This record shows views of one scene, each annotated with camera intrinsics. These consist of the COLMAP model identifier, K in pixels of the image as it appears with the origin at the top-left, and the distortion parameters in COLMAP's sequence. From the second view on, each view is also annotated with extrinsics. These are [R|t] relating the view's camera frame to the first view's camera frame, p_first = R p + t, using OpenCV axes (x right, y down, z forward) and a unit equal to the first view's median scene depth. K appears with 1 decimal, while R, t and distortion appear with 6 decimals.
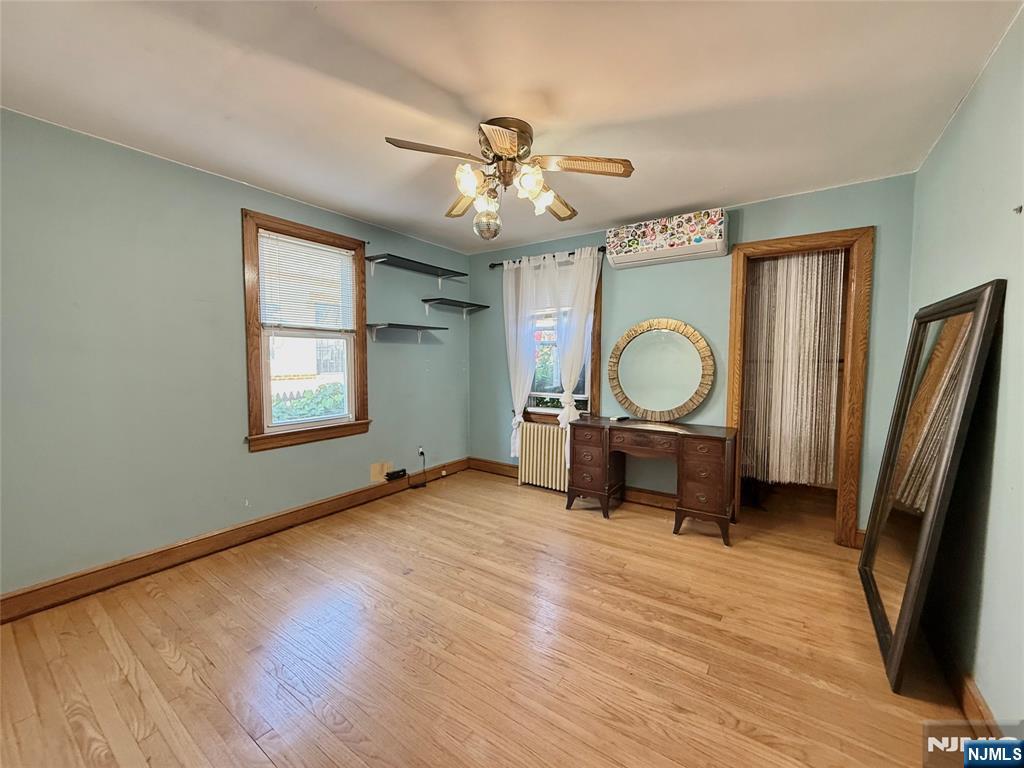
lens RADIAL K [[409.8, 0, 511.6], [0, 409.8, 382.1], [0, 0, 1]] dist [-0.000937, 0.001427]
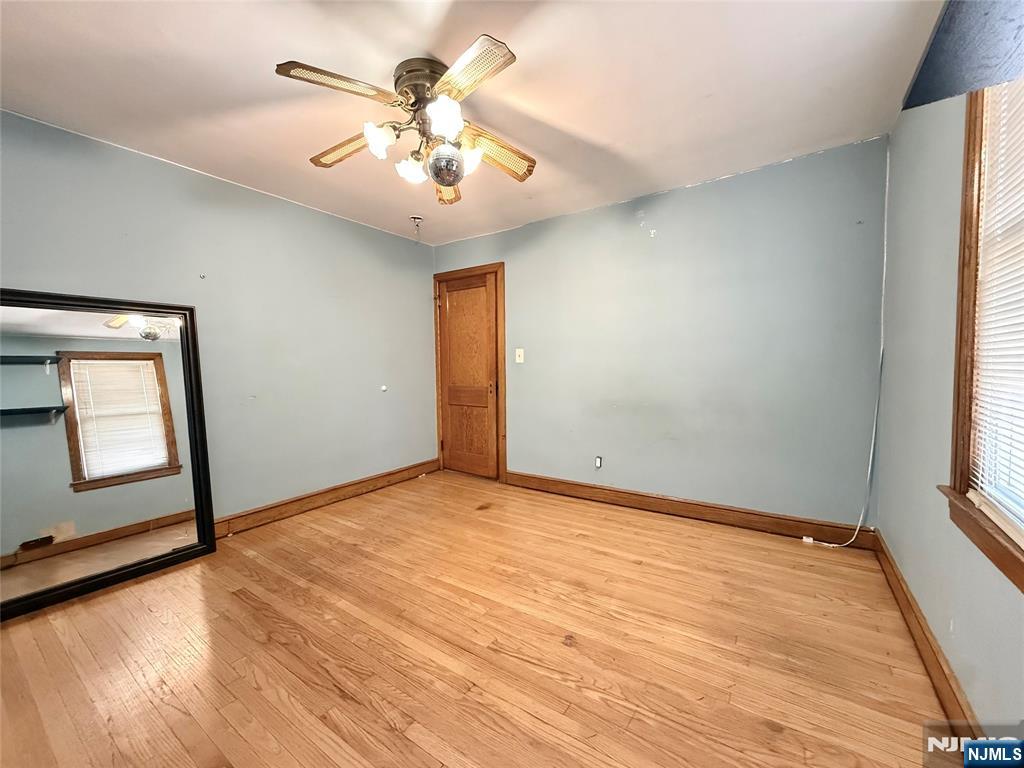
lens RADIAL K [[409.8, 0, 513.3], [0, 409.8, 389.1], [0, 0, 1]] dist [-0.000937, 0.001427]
pose [[-0.999855, 0.011434, -0.012601, -0.193424], [0.009846, 0.992778, 0.119564, -0.054722], [0.013877, 0.119422, -0.992747, 2.044439]]
